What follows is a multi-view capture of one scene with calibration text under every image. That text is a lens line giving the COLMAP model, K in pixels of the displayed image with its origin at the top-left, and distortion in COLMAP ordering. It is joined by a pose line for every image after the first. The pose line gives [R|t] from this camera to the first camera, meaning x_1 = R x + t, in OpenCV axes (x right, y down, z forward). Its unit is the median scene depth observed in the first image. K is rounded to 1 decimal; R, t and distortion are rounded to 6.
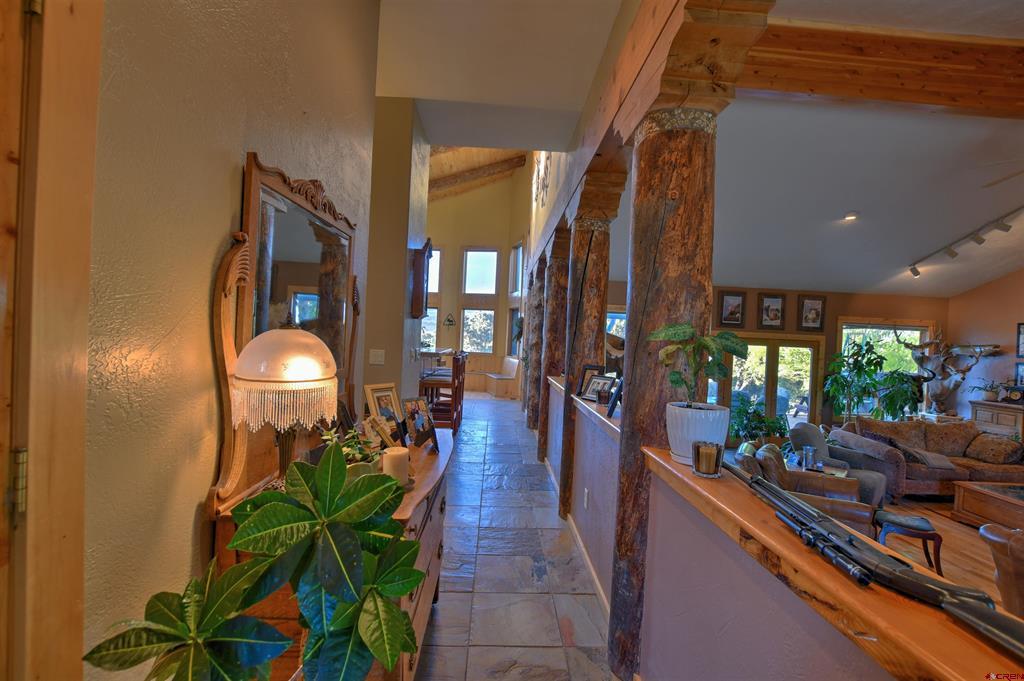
lens RADIAL K [[452.4, 0, 522.7], [0, 452.4, 344.6], [0, 0, 1]] dist [-0.029853, 0.004621]
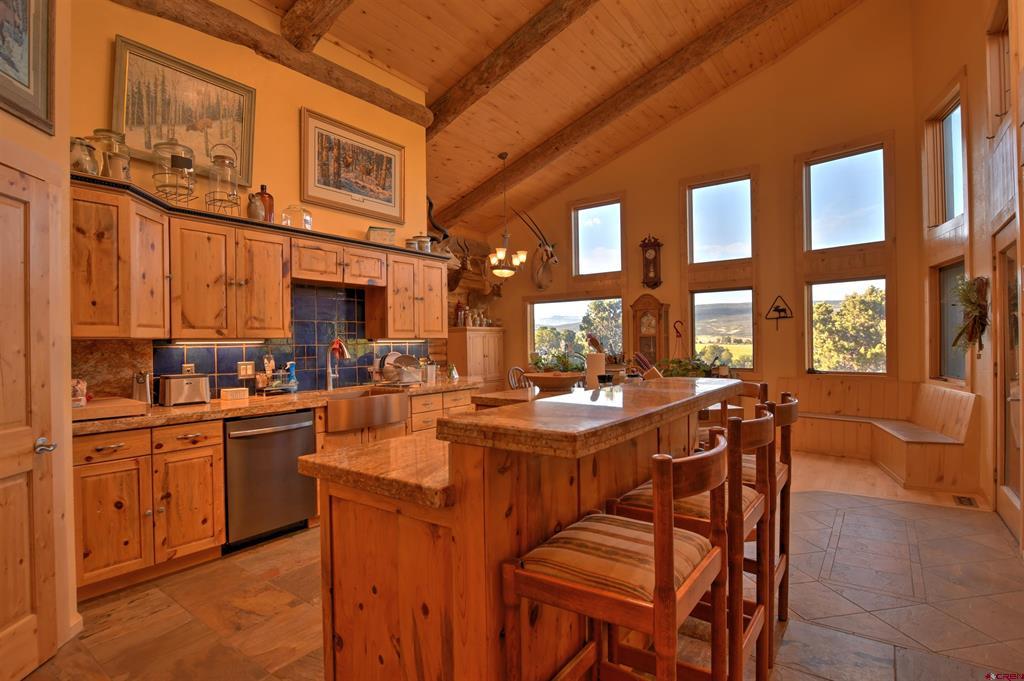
lens RADIAL K [[506.0, 0, 519.2], [0, 506.0, 341.4], [0, 0, 1]] dist [-0.018642, -0.000258]
pose [[0.771406, -0.055836, -0.633889, -0.032691], [0.039420, 0.998423, -0.039975, -0.006694], [0.635121, 0.005849, 0.772391, 0.396596]]
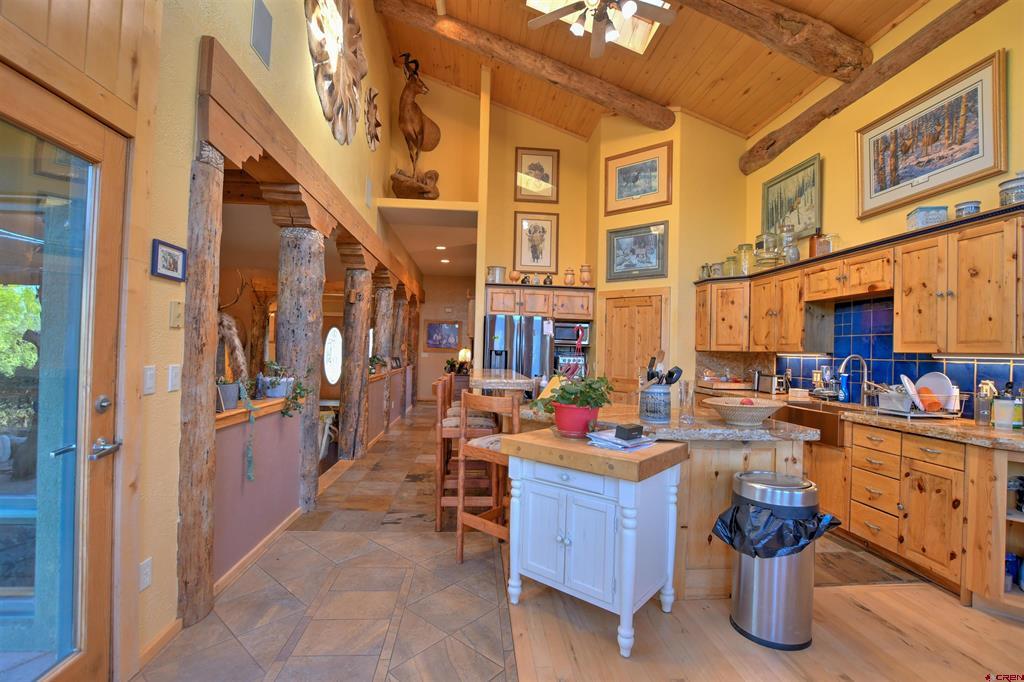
lens RADIAL K [[452.4, 0, 515.3], [0, 452.4, 343.4], [0, 0, 1]] dist [-0.029853, 0.004621]
pose [[-0.996703, -0.068833, -0.042956, -0.097015], [-0.068651, 0.997624, -0.005702, -0.014764], [0.043246, -0.002734, -0.999061, 0.798275]]
